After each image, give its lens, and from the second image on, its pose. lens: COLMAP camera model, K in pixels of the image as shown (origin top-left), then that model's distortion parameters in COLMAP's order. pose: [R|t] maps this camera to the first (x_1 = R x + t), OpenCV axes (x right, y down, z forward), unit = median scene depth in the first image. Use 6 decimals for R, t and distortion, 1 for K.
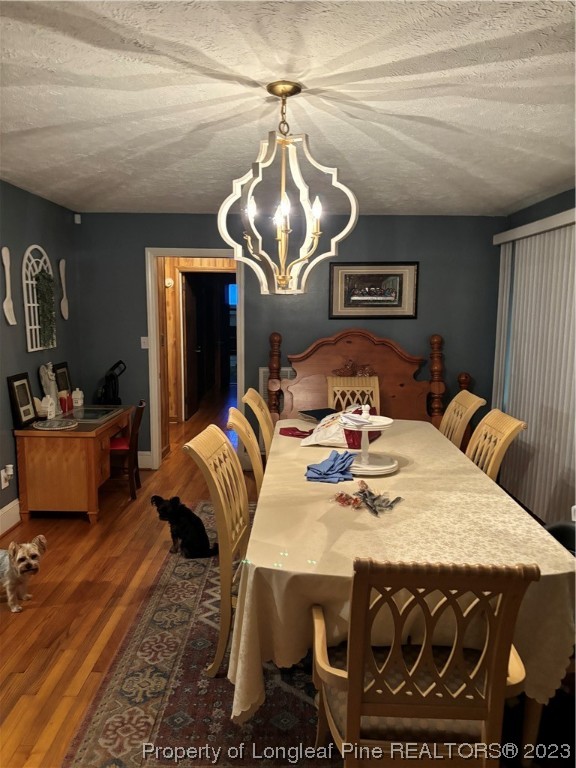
lens RADIAL K [[578.5, 0, 284.4], [0, 578.5, 387.9], [0, 0, 1]] dist [0.031471, -0.044389]
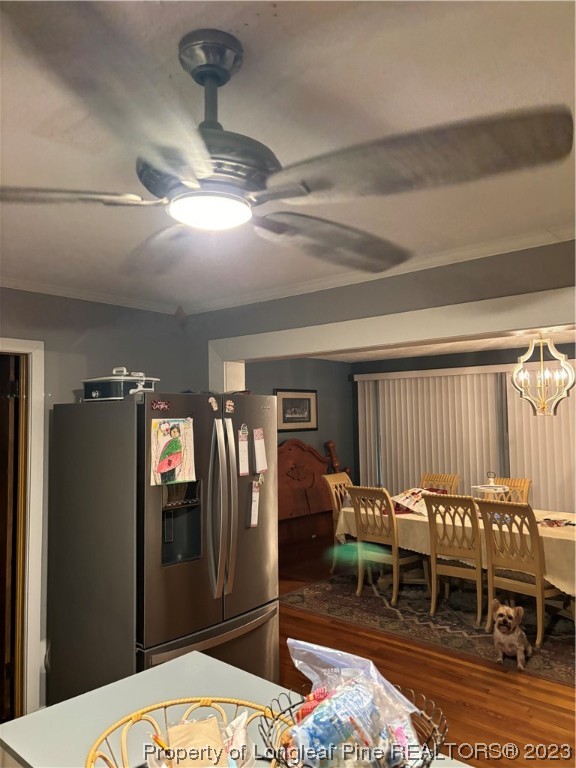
lens RADIAL K [[574.4, 0, 288.0], [0, 574.4, 384.0], [0, 0, 1]] dist [0.098323, -0.132546]
pose [[0.647865, 0.029898, 0.761168, -1.099298], [0.121974, 0.982265, -0.142399, -0.051813], [-0.751927, 0.185098, 0.632728, 0.204727]]
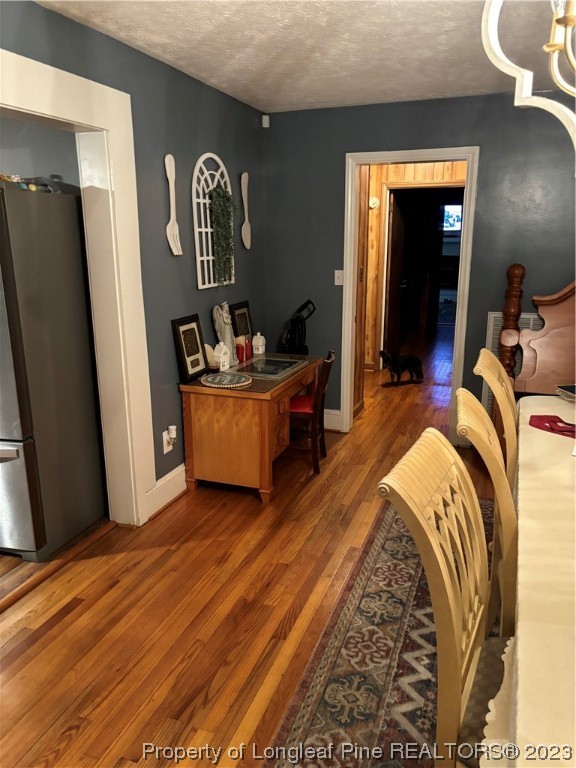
lens RADIAL K [[574.4, 0, 288.0], [0, 574.4, 384.0], [0, 0, 1]] dist [0.098323, -0.132546]
pose [[0.943761, 0.068690, -0.323414, -0.049618], [-0.032725, 0.992784, 0.115361, -0.027676], [0.329004, -0.098290, 0.939199, 0.268111]]
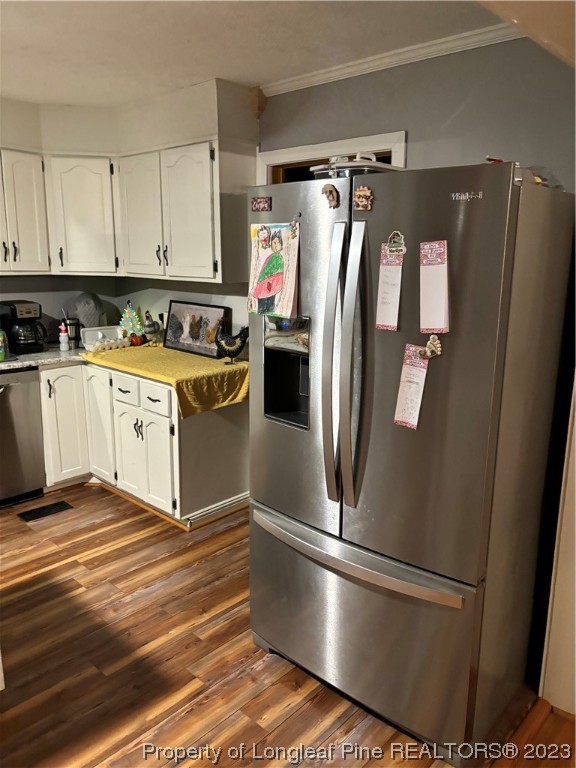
lens RADIAL K [[583.9, 0, 300.0], [0, 583.9, 382.5], [0, 0, 1]] dist [0.100764, -0.146651]
pose [[0.748386, 0.147329, -0.646693, -0.367040], [-0.103427, 0.989013, 0.105626, -0.049384], [0.655150, -0.012163, 0.755401, 0.382450]]
